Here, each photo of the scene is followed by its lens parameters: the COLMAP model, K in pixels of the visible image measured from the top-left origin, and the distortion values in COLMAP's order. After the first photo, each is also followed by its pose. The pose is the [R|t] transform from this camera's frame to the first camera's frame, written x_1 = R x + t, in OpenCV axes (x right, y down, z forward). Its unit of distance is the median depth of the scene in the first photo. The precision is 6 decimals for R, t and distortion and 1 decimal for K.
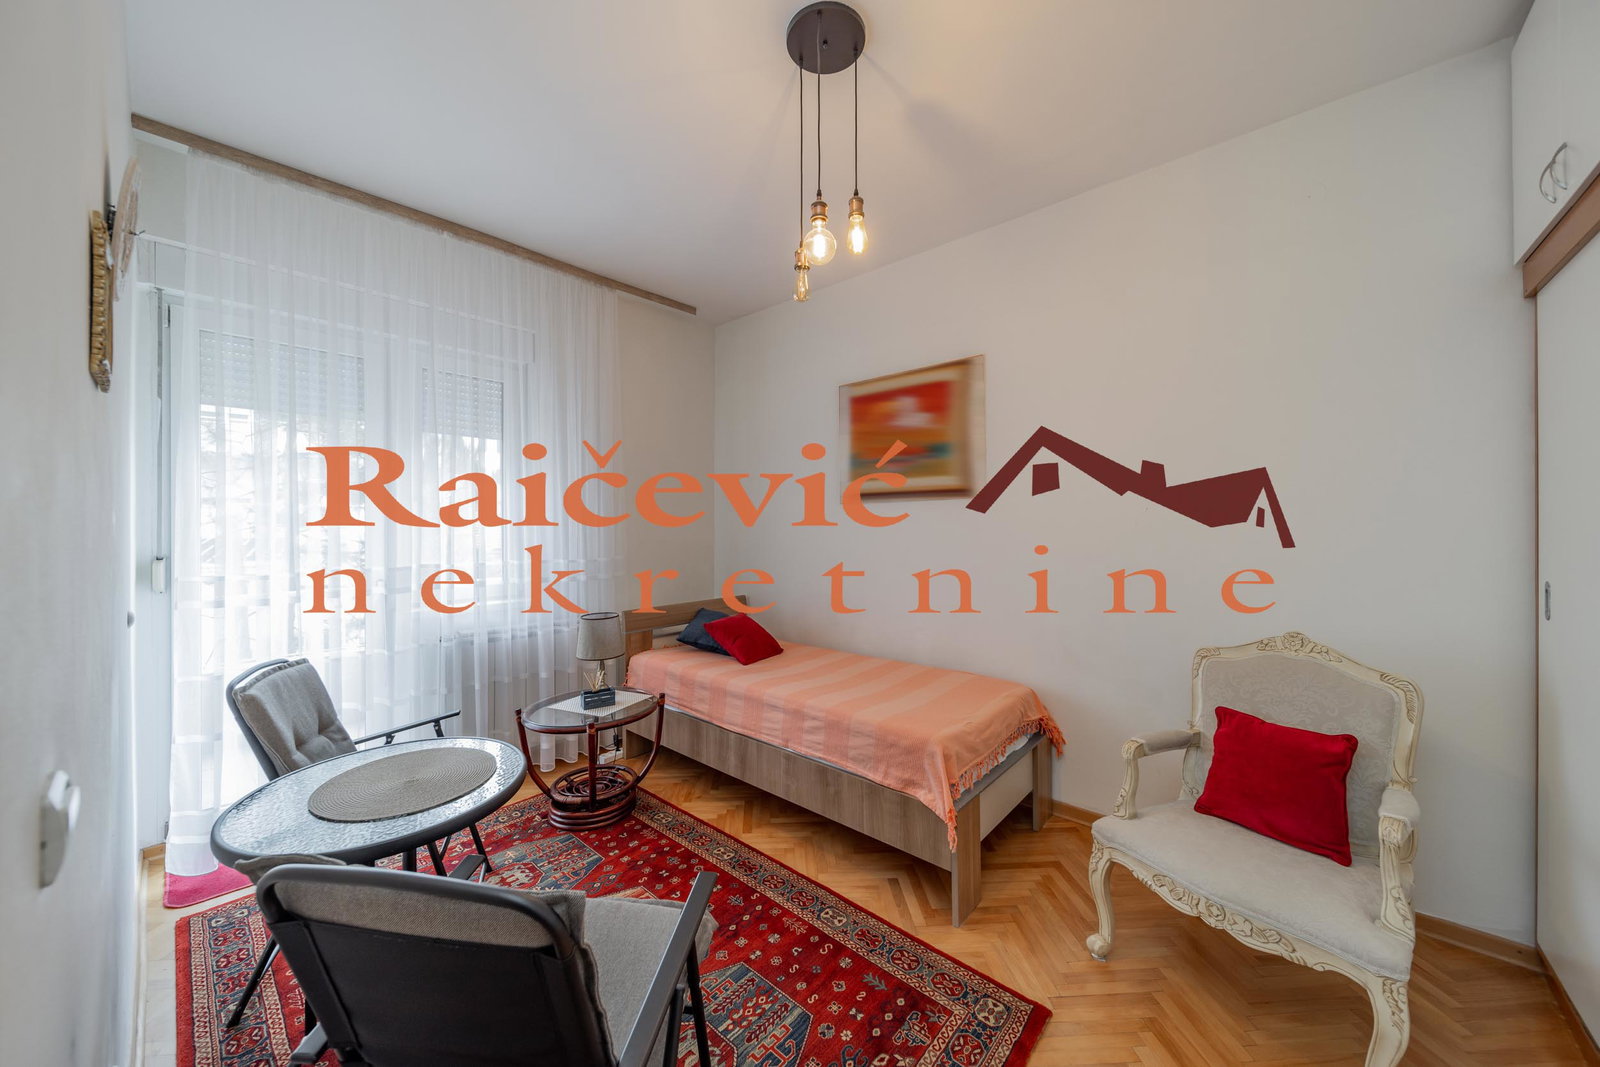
lens RADIAL K [[550.0, 0, 794.8], [0, 550.0, 535.9], [0, 0, 1]] dist [-0.001757, -0.000180]
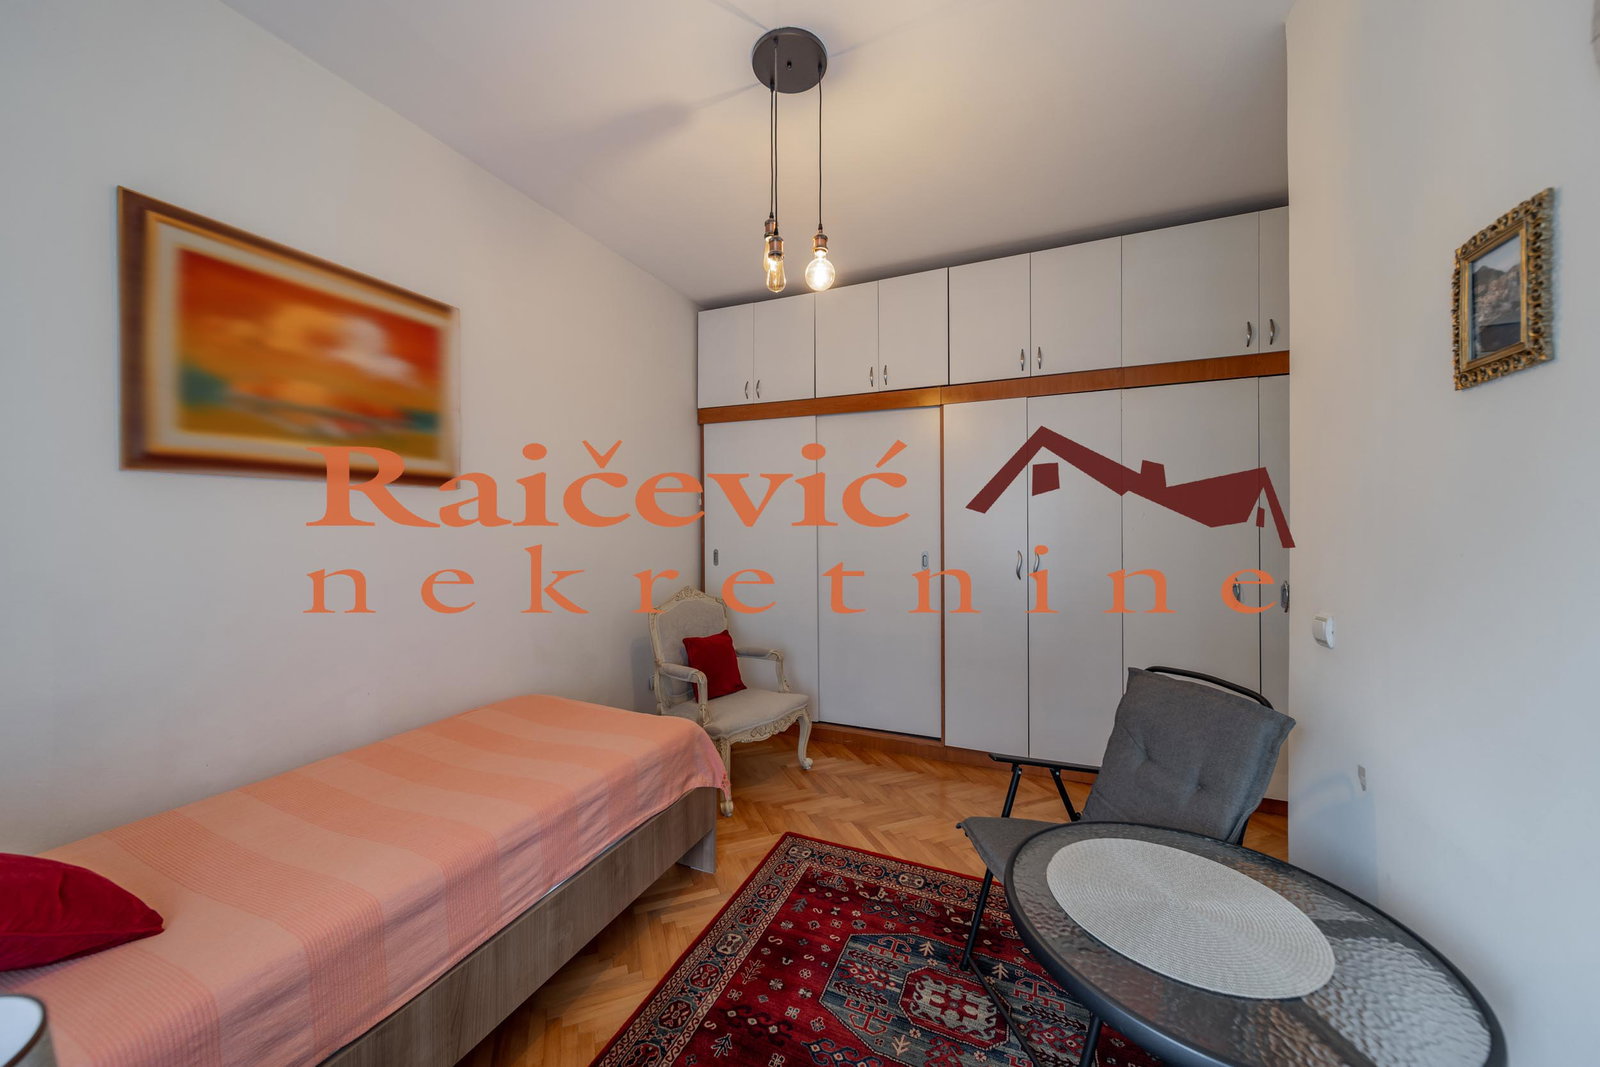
lens RADIAL K [[550.0, 0, 794.8], [0, 550.0, 535.9], [0, 0, 1]] dist [-0.001757, -0.000180]
pose [[-0.290957, -0.010587, 0.956678, -0.921939], [0.027702, 0.999426, 0.019485, -0.014314], [-0.956335, 0.032171, -0.290497, 1.244499]]
